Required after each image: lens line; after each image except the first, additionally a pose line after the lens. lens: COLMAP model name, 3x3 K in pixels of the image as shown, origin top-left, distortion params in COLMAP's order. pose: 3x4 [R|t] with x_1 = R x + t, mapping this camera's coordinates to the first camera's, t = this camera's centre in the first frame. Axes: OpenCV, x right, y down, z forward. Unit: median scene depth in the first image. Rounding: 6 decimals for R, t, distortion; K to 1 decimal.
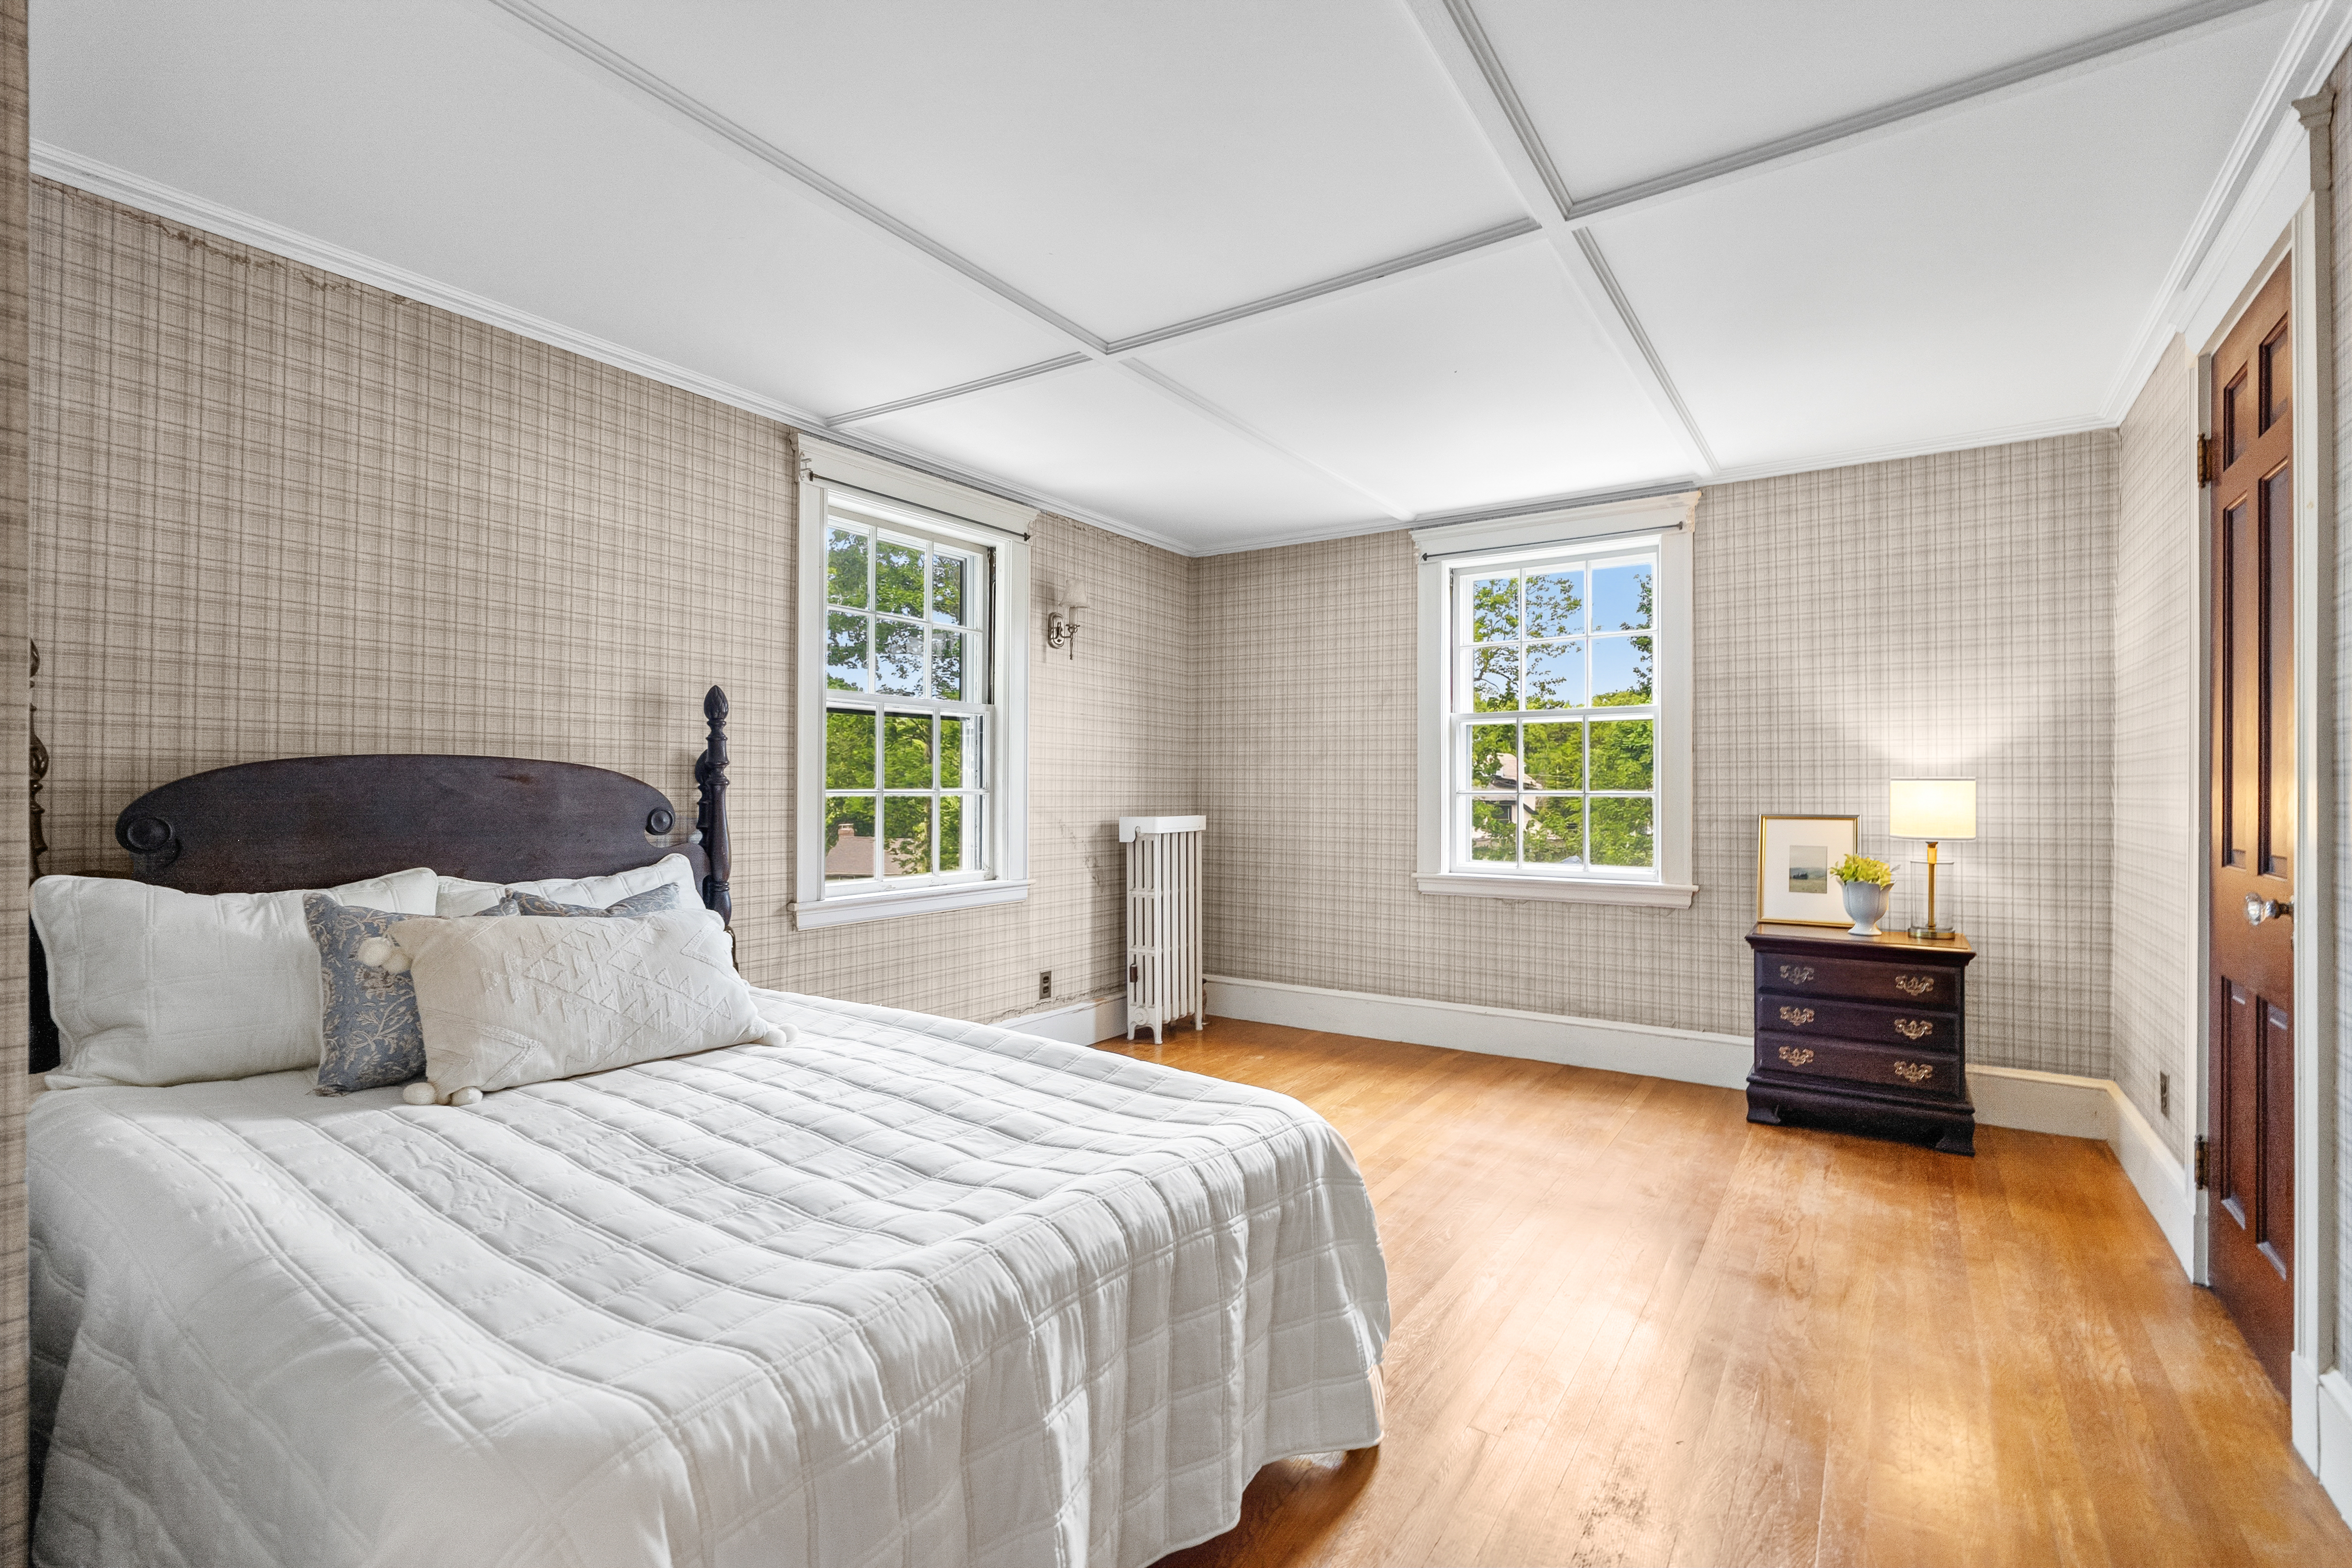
lens RADIAL K [[1064.1, 0, 1173.5], [0, 1064.1, 788.8], [0, 0, 1]] dist [-0.003810, 0.000745]
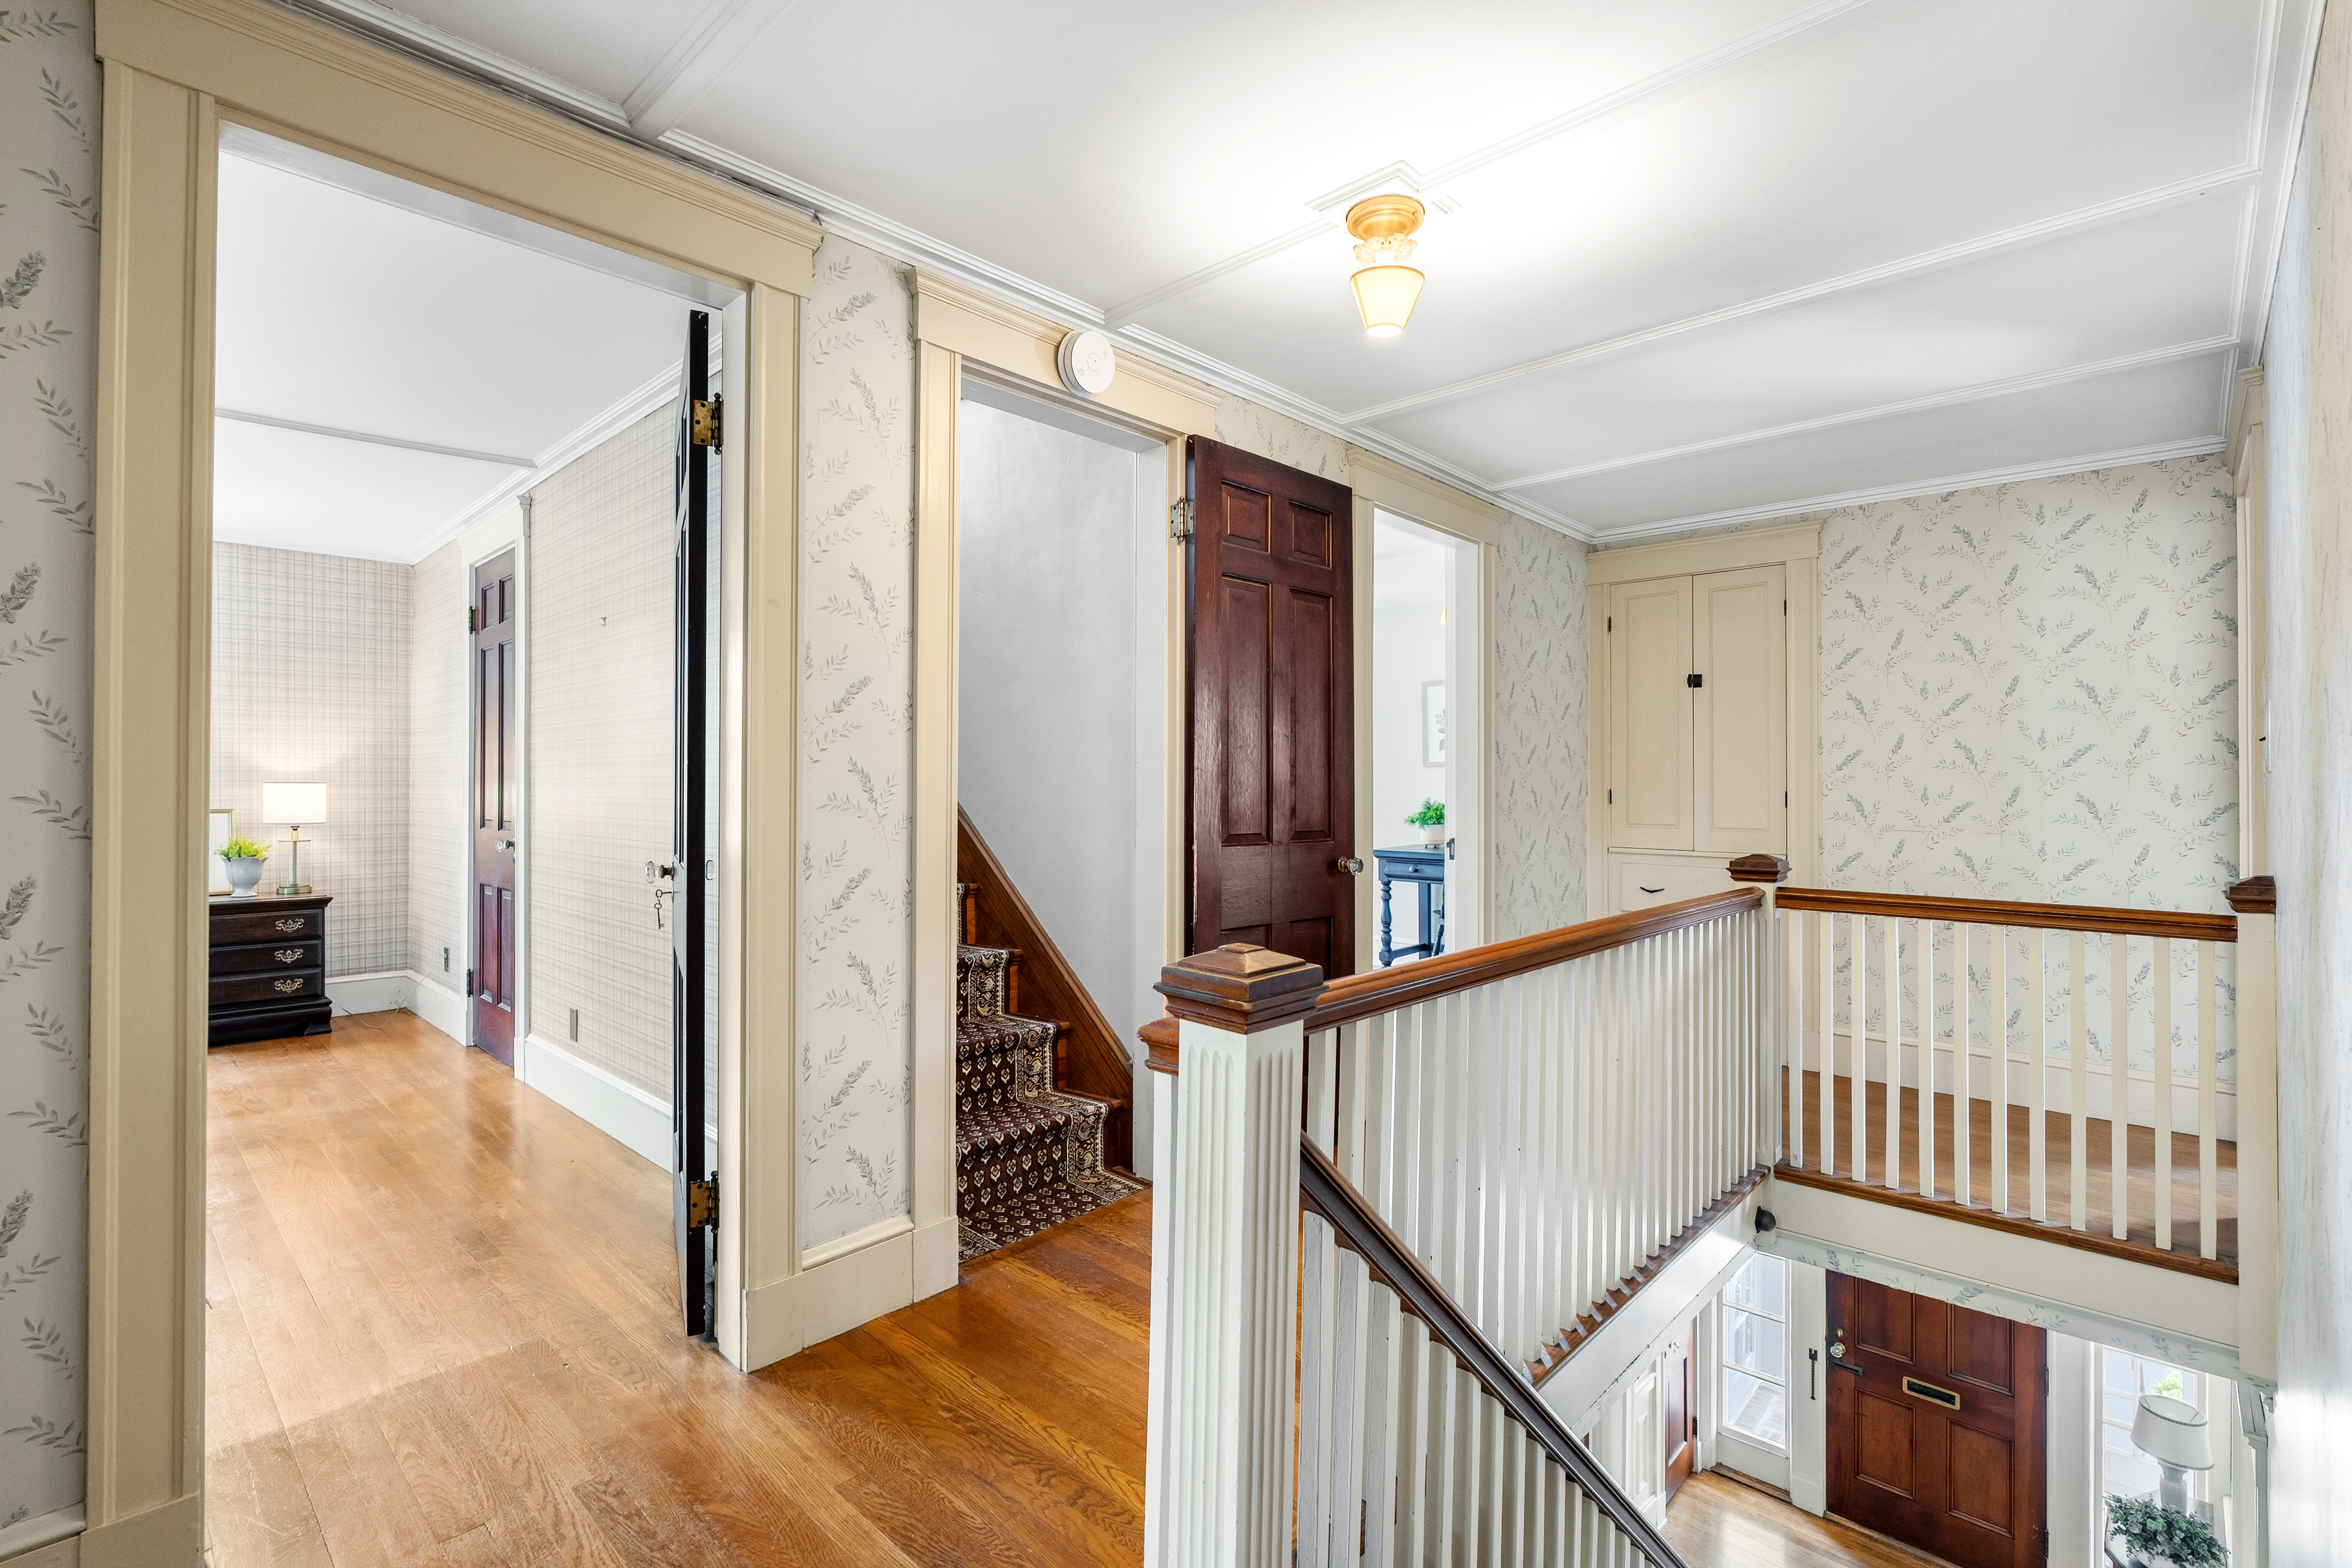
lens RADIAL K [[1064.1, 0, 1173.7], [0, 1064.1, 778.6], [0, 0, 1]] dist [-0.003810, 0.000745]
pose [[0.167565, 0.005036, 0.985848, -0.506656], [0.000326, 0.999987, -0.005163, -0.006473], [-0.985861, 0.001187, 0.167561, -0.411121]]
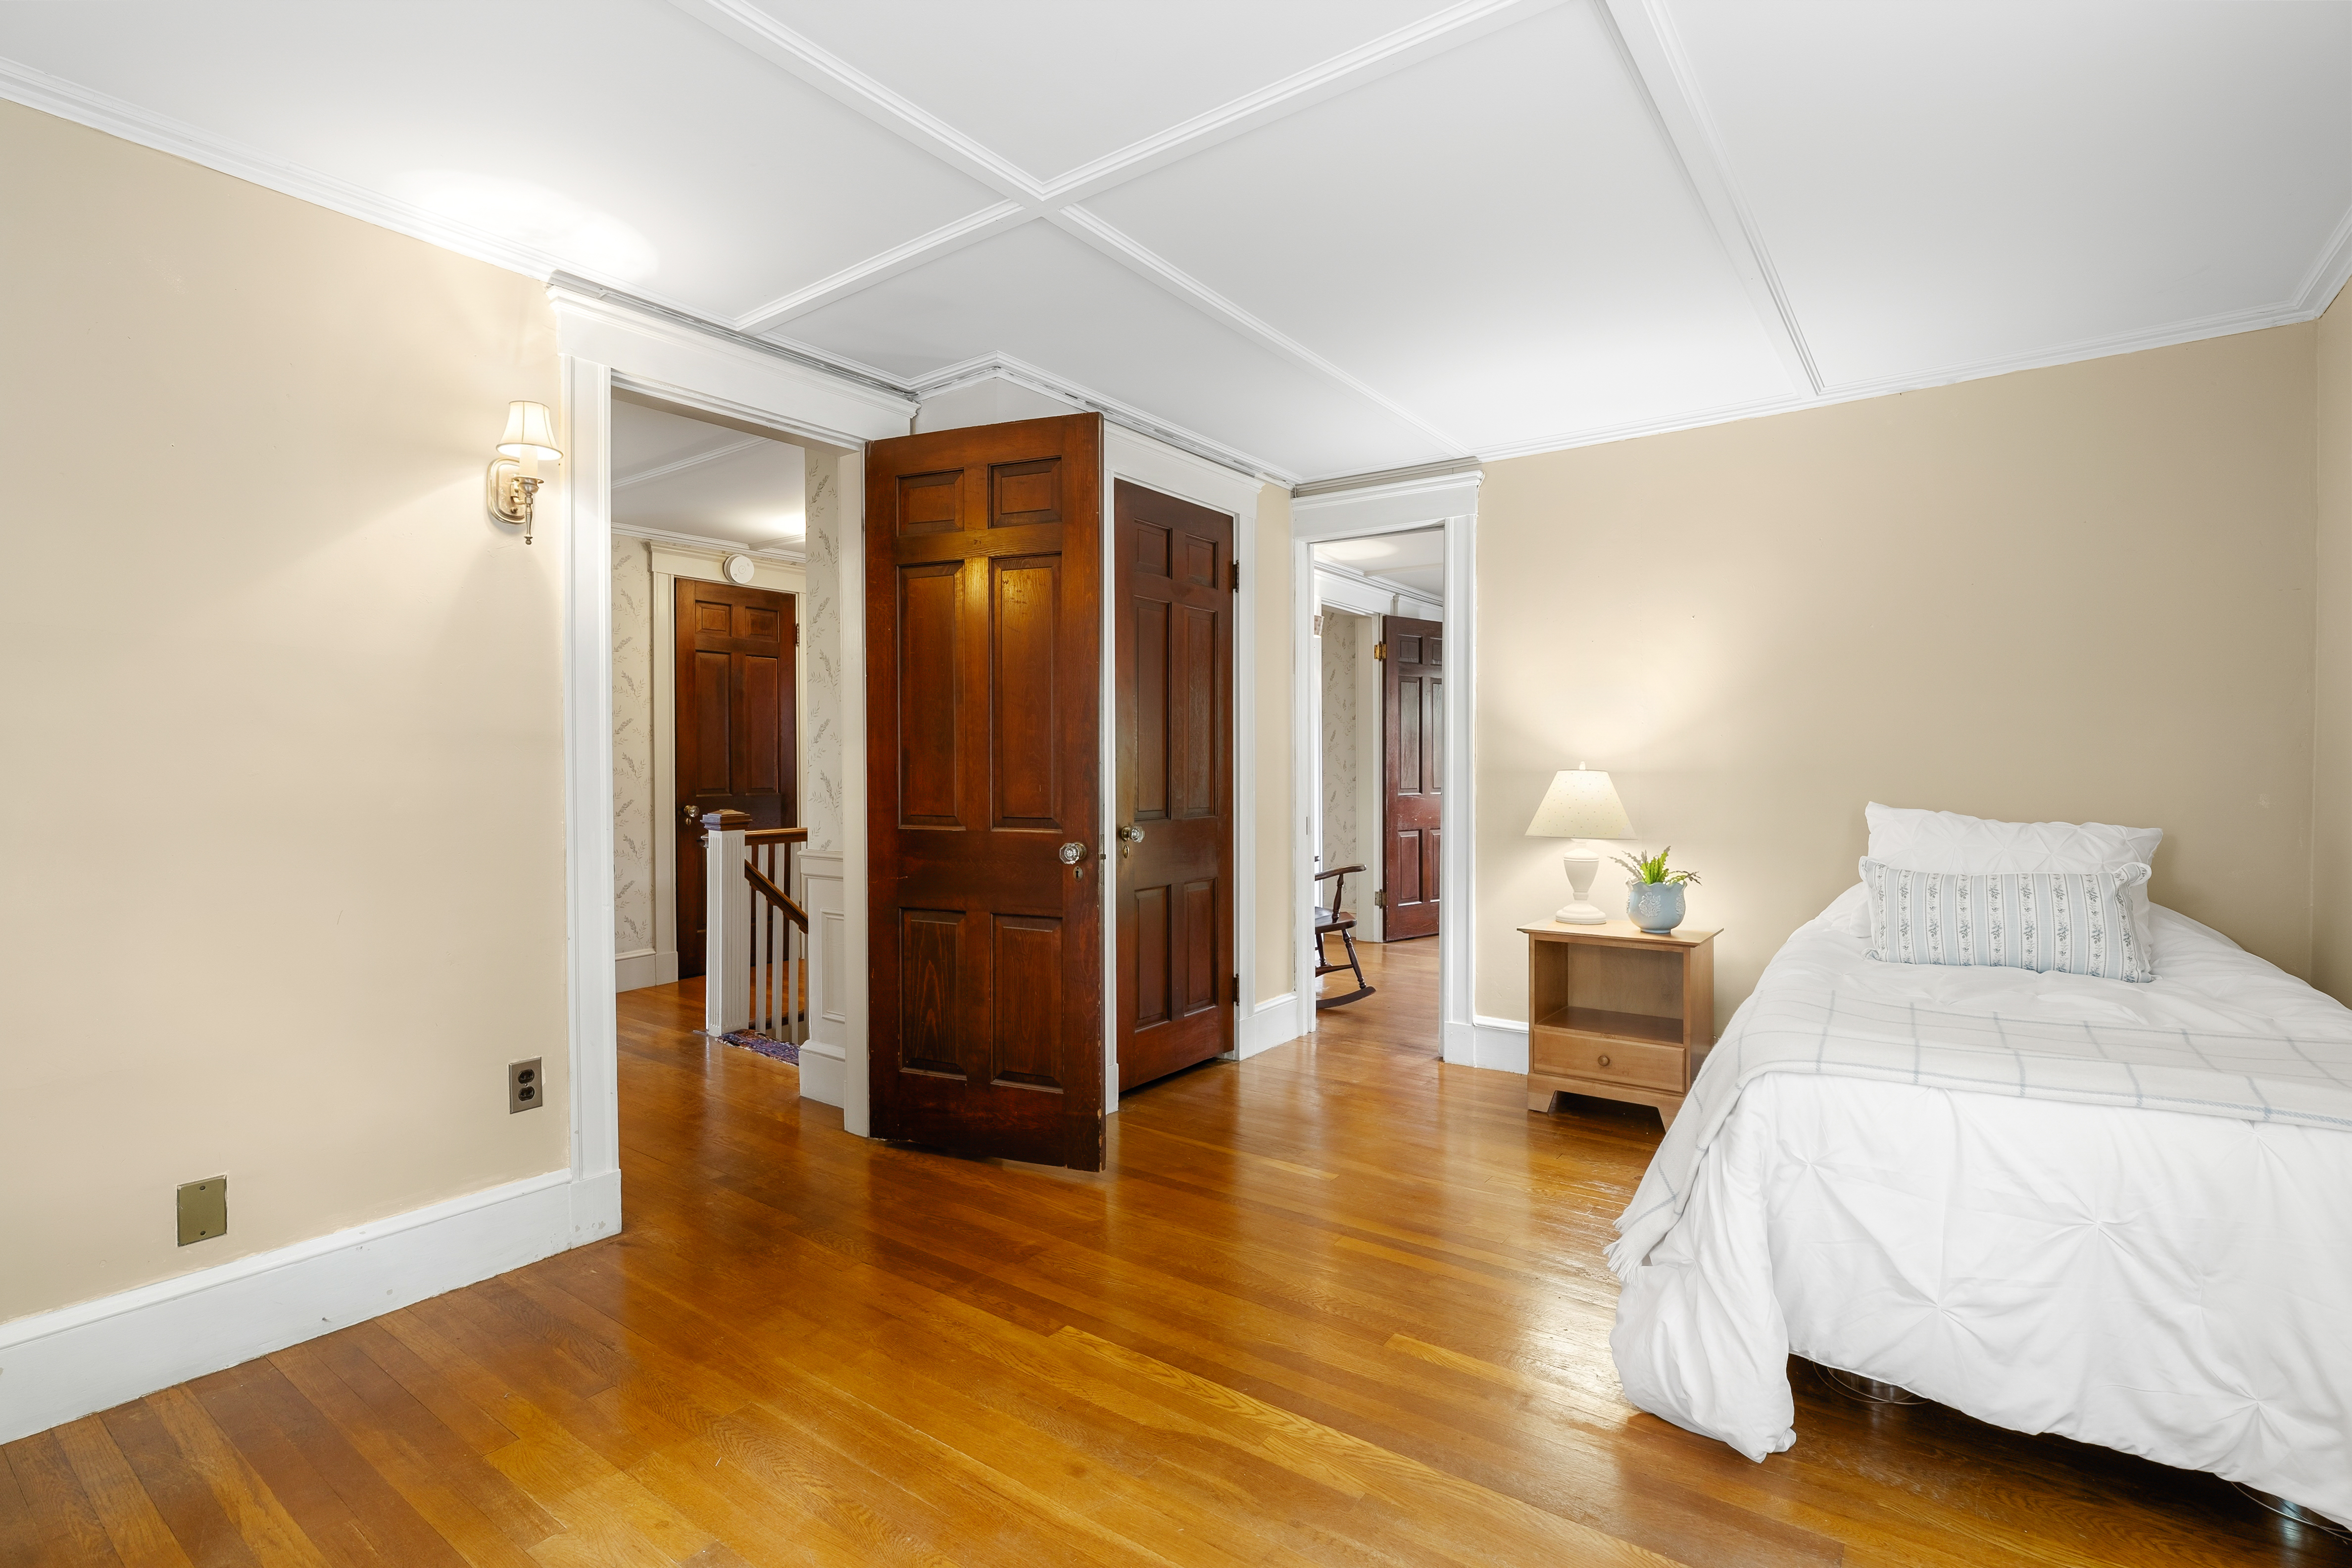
lens RADIAL K [[1064.1, 0, 1172.9], [0, 1064.1, 775.9], [0, 0, 1]] dist [-0.003810, 0.000745]
pose [[0.048970, -0.010033, 0.998750, -1.310196], [0.009769, 0.999907, 0.009566, 0.002947], [-0.998752, 0.009288, 0.049063, -0.921978]]
